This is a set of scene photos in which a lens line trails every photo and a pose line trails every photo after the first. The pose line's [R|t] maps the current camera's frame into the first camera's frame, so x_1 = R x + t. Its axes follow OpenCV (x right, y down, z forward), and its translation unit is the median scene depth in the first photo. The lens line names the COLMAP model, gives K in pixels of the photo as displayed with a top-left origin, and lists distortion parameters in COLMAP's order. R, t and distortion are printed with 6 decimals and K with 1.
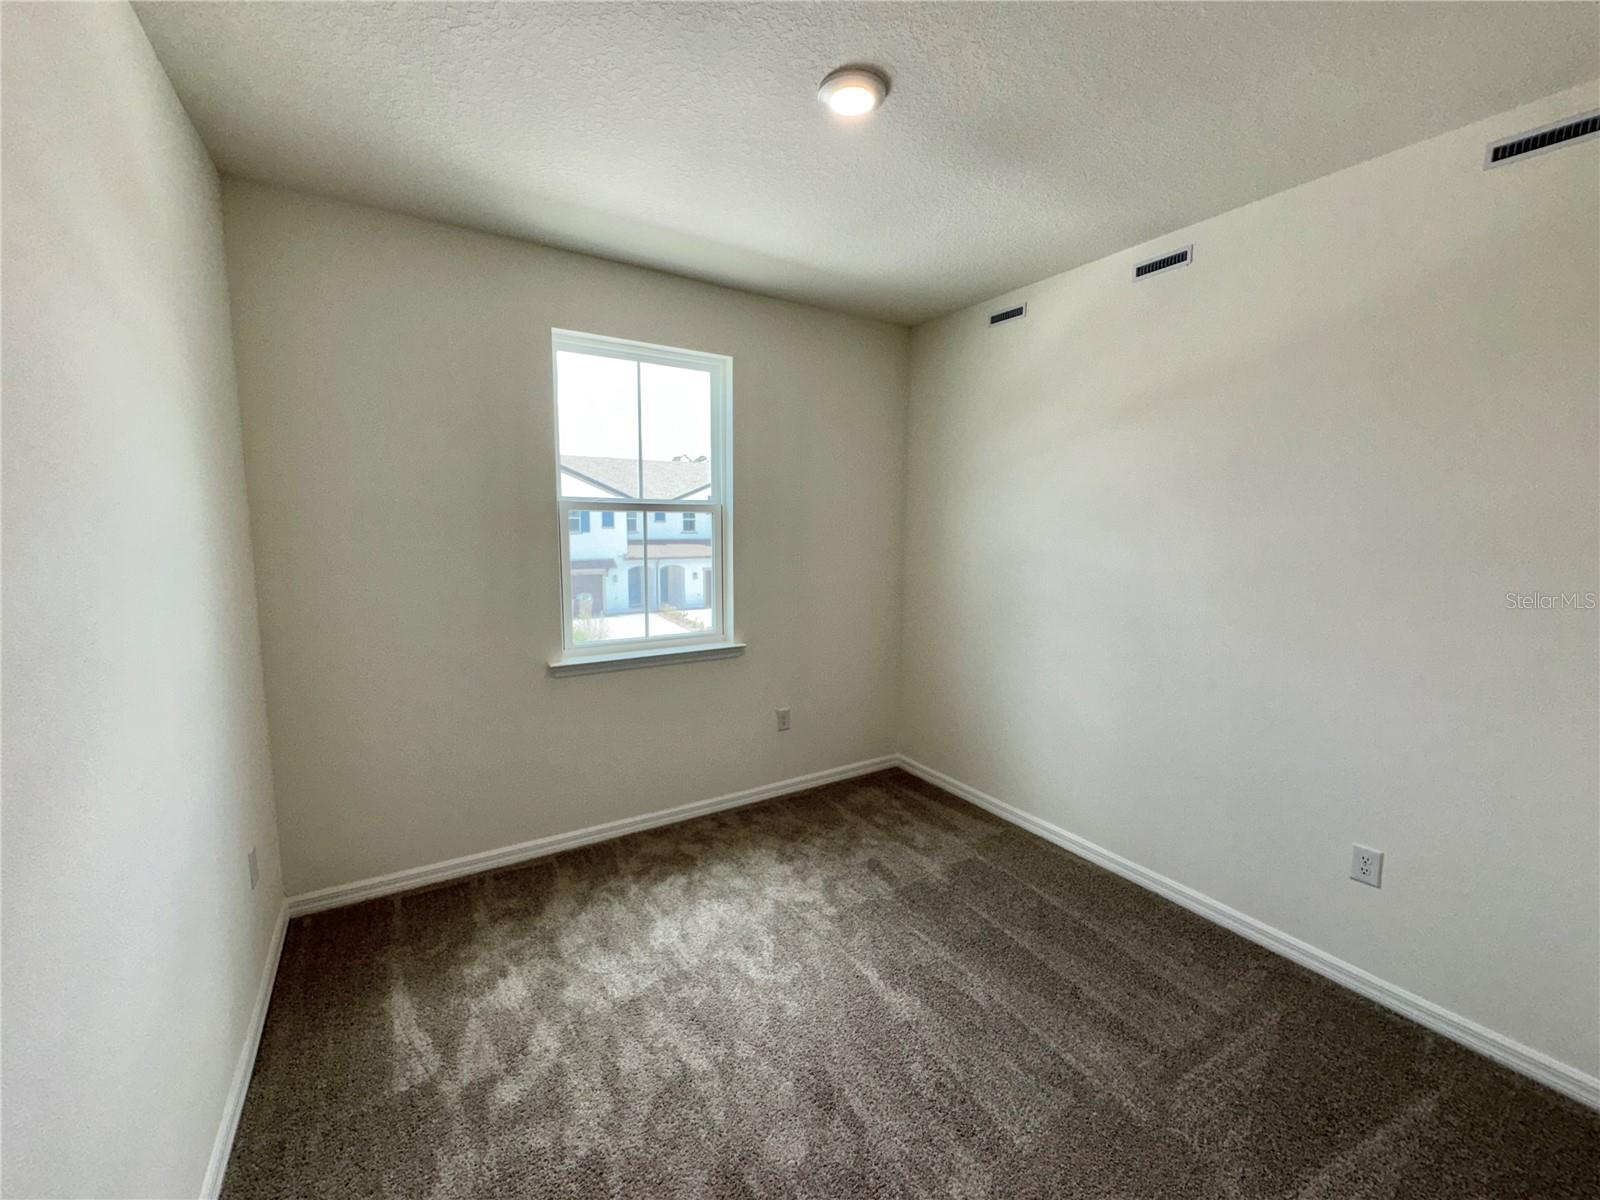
lens RADIAL K [[654.4, 0, 833.1], [0, 654.4, 610.2], [0, 0, 1]] dist [-0.001058, -0.000079]
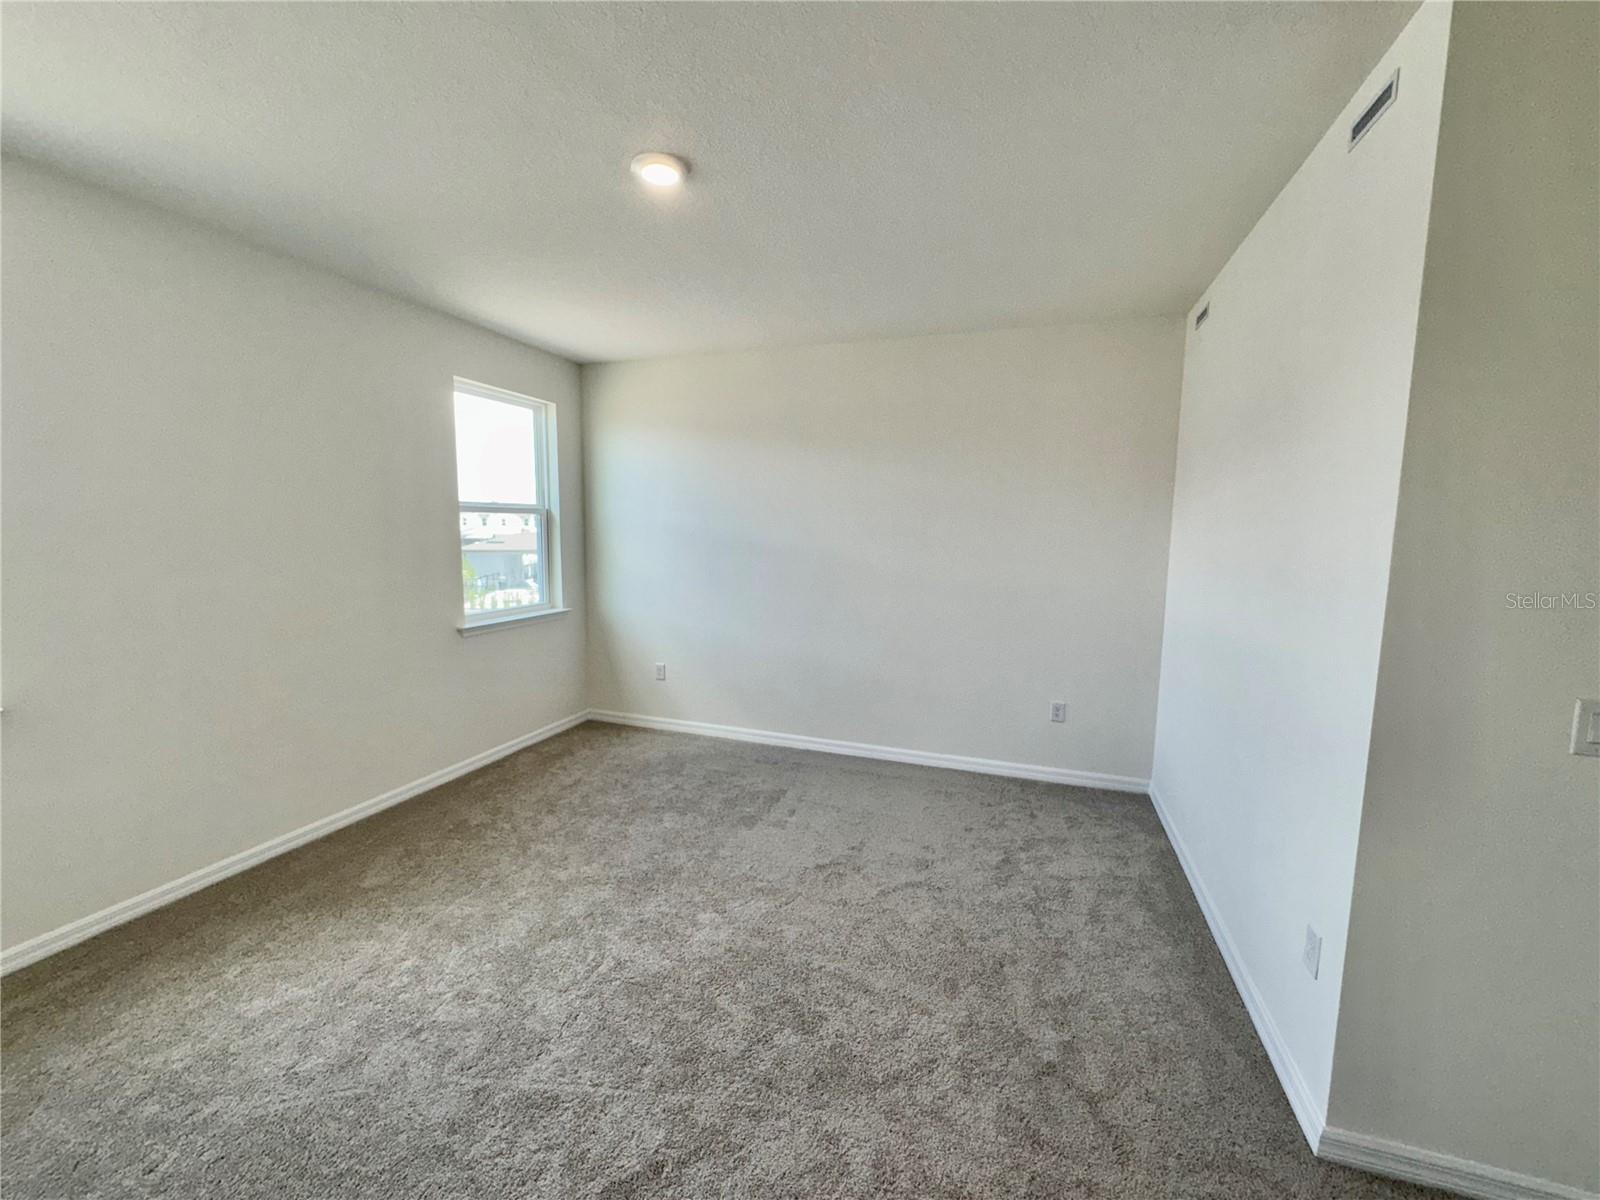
lens RADIAL K [[640.3, 0, 799.8], [0, 640.3, 597.0], [0, 0, 1]] dist [-0.003059, -0.000231]
pose [[0.793183, -0.061609, 0.605859, -0.366712], [0.068883, 0.997561, 0.011260, 0.029273], [-0.605075, 0.032802, 0.795492, -0.242107]]
